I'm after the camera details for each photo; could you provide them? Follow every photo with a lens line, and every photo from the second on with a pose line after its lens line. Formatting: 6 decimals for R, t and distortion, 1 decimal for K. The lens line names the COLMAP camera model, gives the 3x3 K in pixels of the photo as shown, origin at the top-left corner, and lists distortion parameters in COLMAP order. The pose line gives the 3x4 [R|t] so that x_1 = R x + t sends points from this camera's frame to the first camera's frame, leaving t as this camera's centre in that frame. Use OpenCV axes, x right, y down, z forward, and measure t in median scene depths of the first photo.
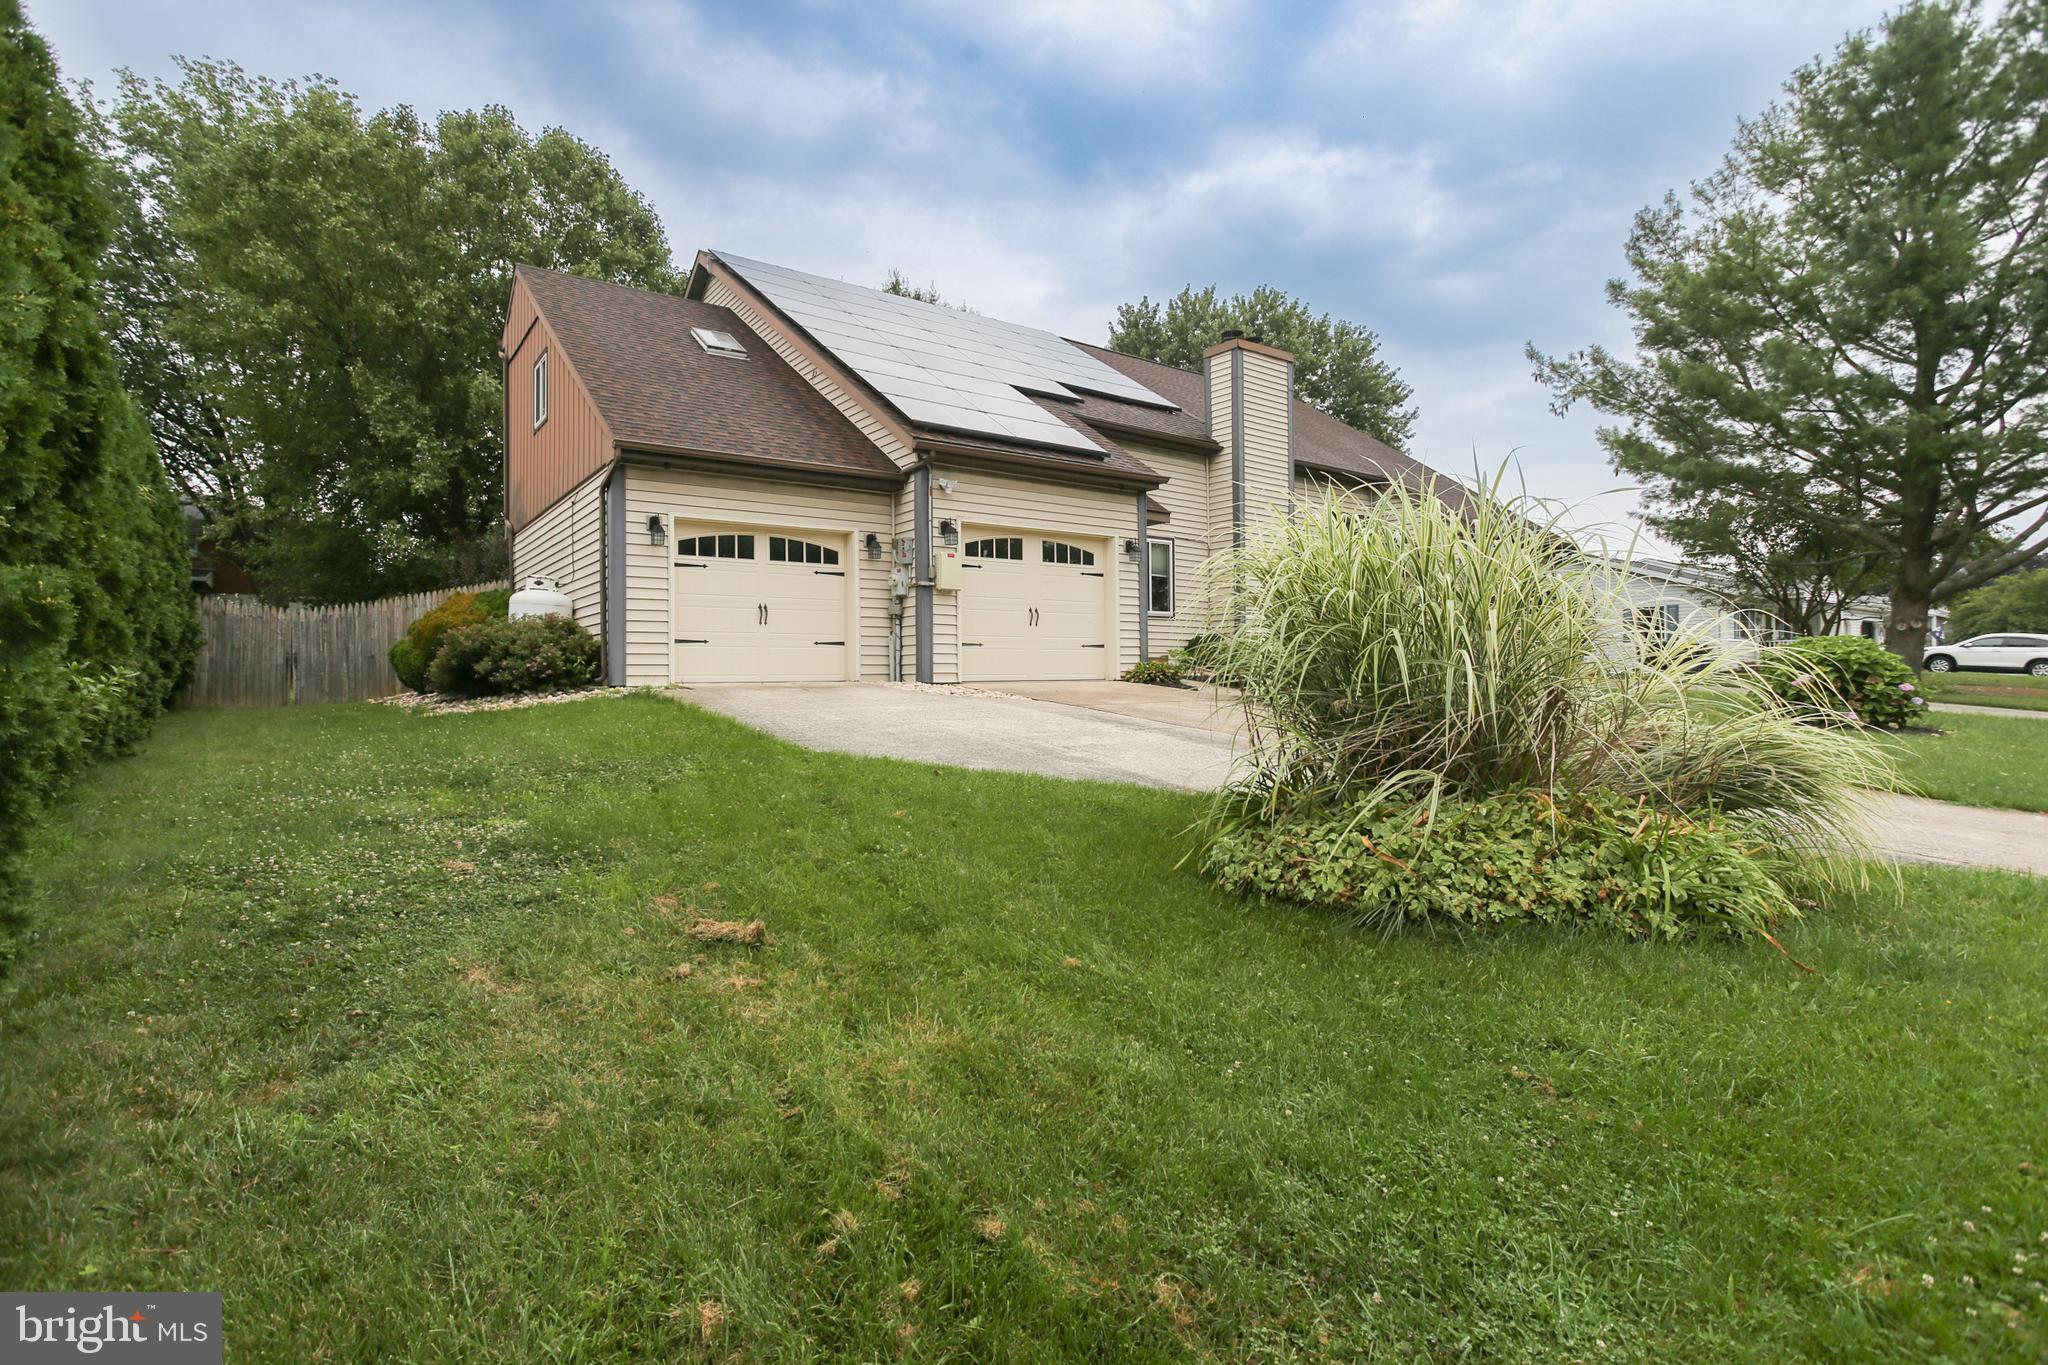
lens RADIAL K [[996.1, 0, 1024.0], [0, 996.1, 682.5], [0, 0, 1]] dist [-0.033701, 0.000936]
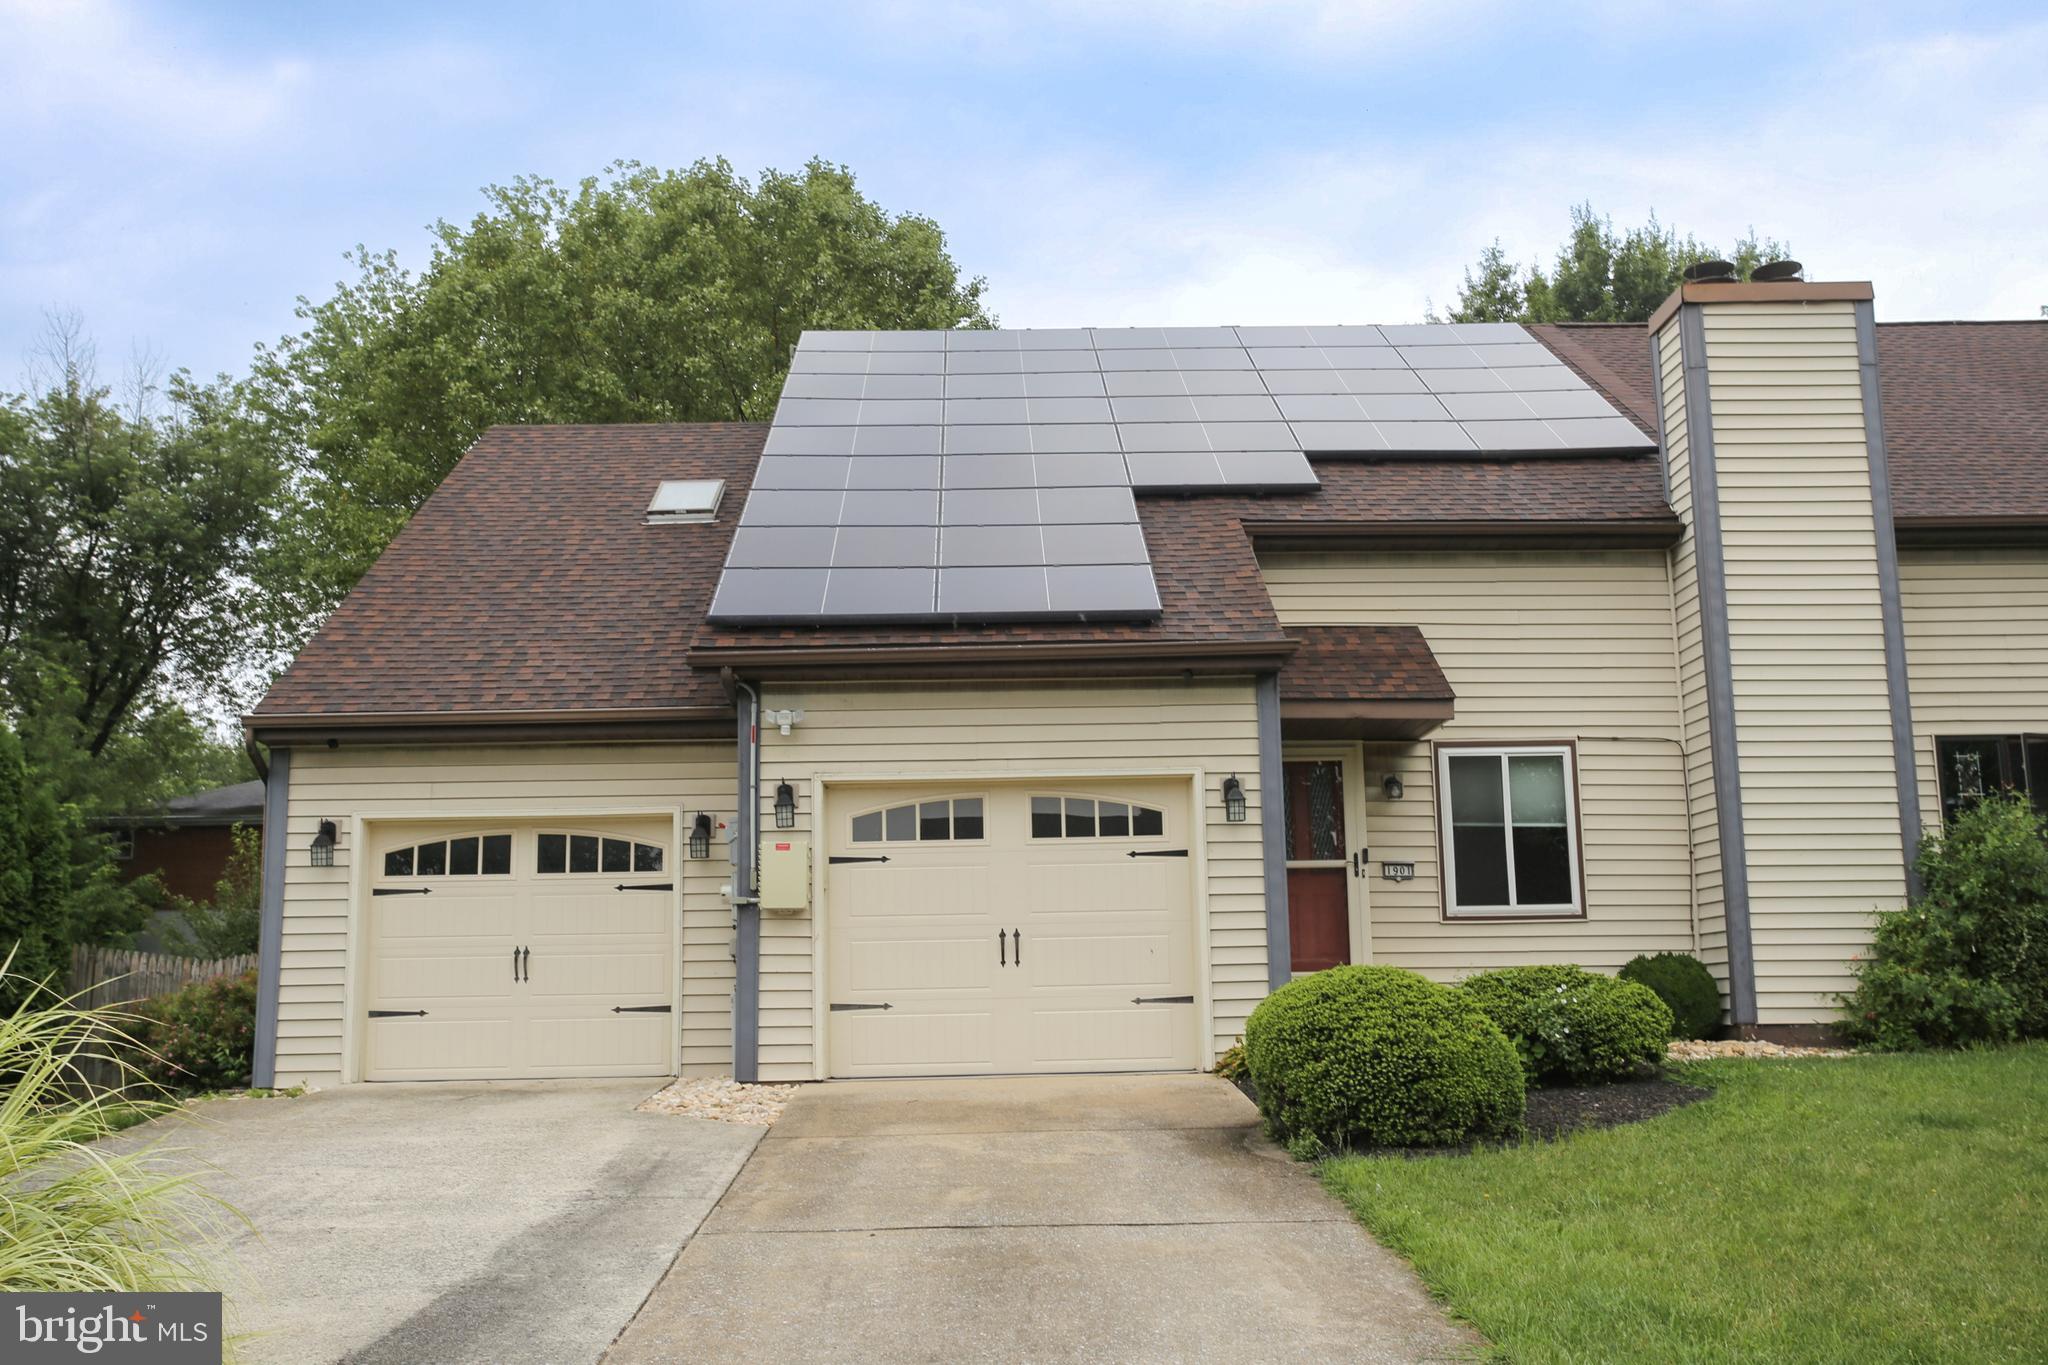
lens RADIAL K [[1991.1, 0, 1024.0], [0, 1991.1, 682.5], [0, 0, 1]] dist [-0.012854, 0.029467]
pose [[0.815174, -0.103043, -0.569976, 0.657534], [0.008391, 0.986046, -0.166262, -0.032319], [0.579155, 0.130750, 0.804664, 0.175743]]
